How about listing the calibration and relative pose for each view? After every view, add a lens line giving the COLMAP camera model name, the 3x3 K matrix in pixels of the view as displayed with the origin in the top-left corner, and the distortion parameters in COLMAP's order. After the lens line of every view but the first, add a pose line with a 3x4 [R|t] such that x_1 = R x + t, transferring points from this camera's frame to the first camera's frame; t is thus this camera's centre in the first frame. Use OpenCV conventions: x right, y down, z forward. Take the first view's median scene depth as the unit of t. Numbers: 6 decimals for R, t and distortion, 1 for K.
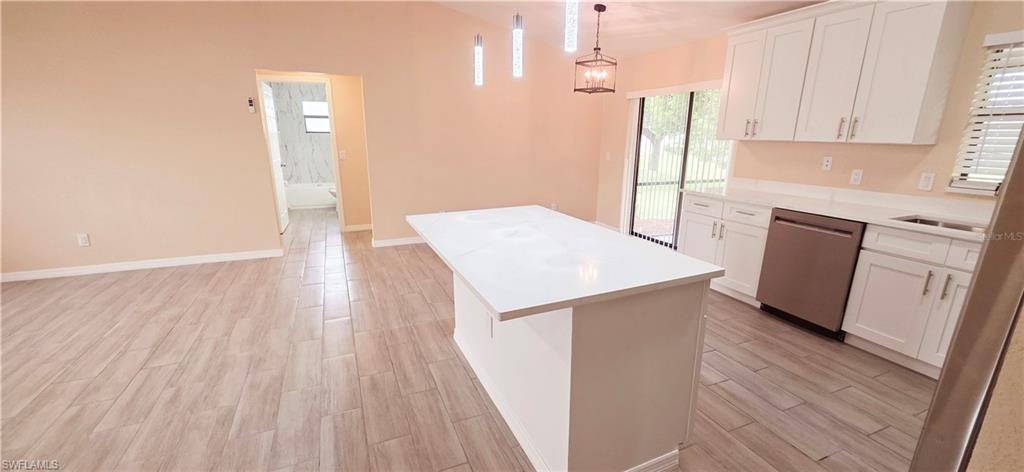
lens RADIAL K [[410.8, 0, 514.2], [0, 410.8, 241.7], [0, 0, 1]] dist [0.004047, -0.001739]
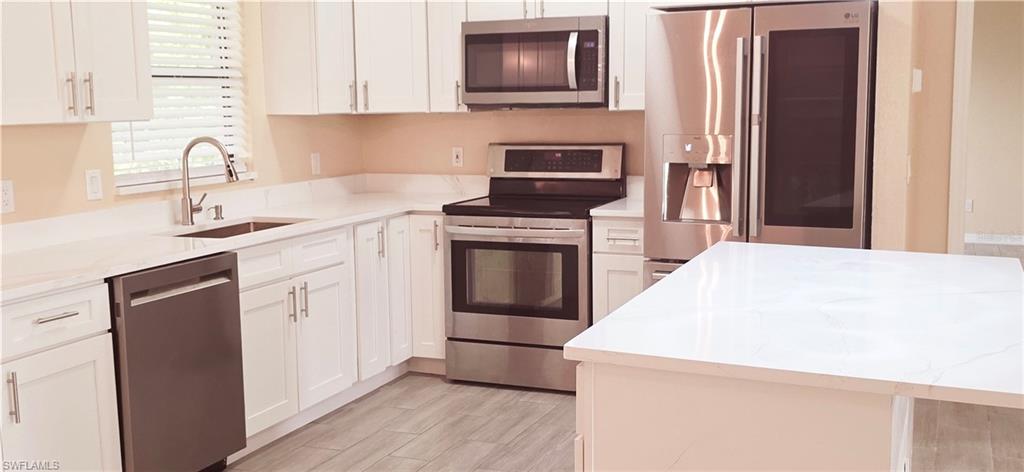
lens RADIAL K [[1038.2, 0, 511.2], [0, 1038.2, 227.4], [0, 0, 1]] dist [0.066796, 0.000000]
pose [[-0.685100, -0.088984, 0.722994, -0.404073], [0.196086, 0.933349, 0.300682, -0.358925], [-0.701561, 0.347767, -0.621989, 1.309833]]
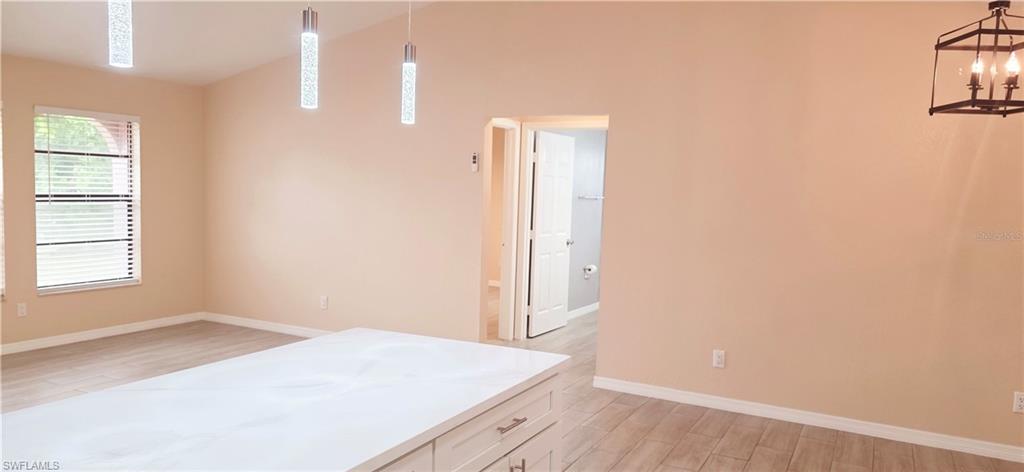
lens RADIAL K [[686.3, 0, 513.3], [0, 686.3, 235.5], [0, 0, 1]] dist [0.062096, -0.054163]
pose [[0.621063, 0.065639, -0.781008, 0.555448], [-0.225384, 0.969353, -0.097759, -0.118039], [0.750655, 0.236741, 0.616823, 0.386958]]
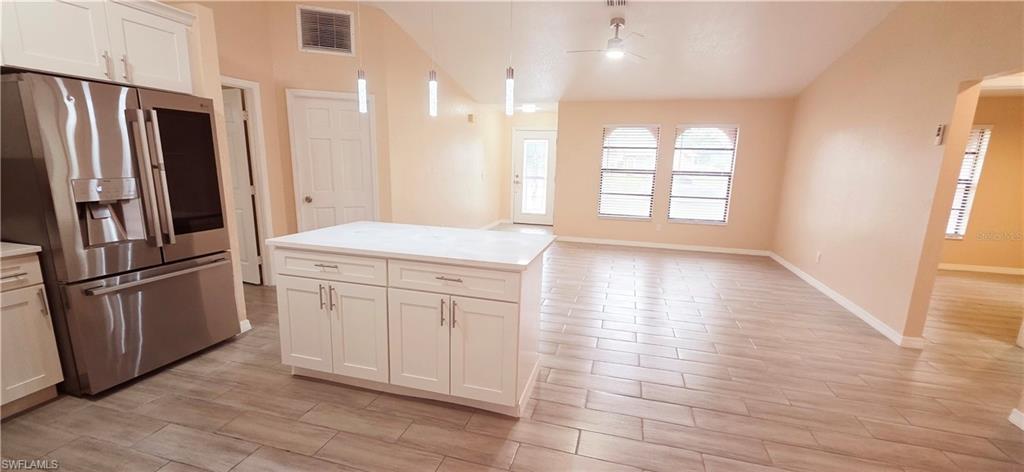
lens RADIAL K [[410.8, 0, 515.0], [0, 410.8, 240.5], [0, 0, 1]] dist [0.004047, -0.001739]
pose [[-0.628537, 0.129611, -0.766904, 0.525399], [-0.225605, 0.913245, 0.339244, -0.317841], [0.744341, 0.386245, -0.544768, 1.204897]]
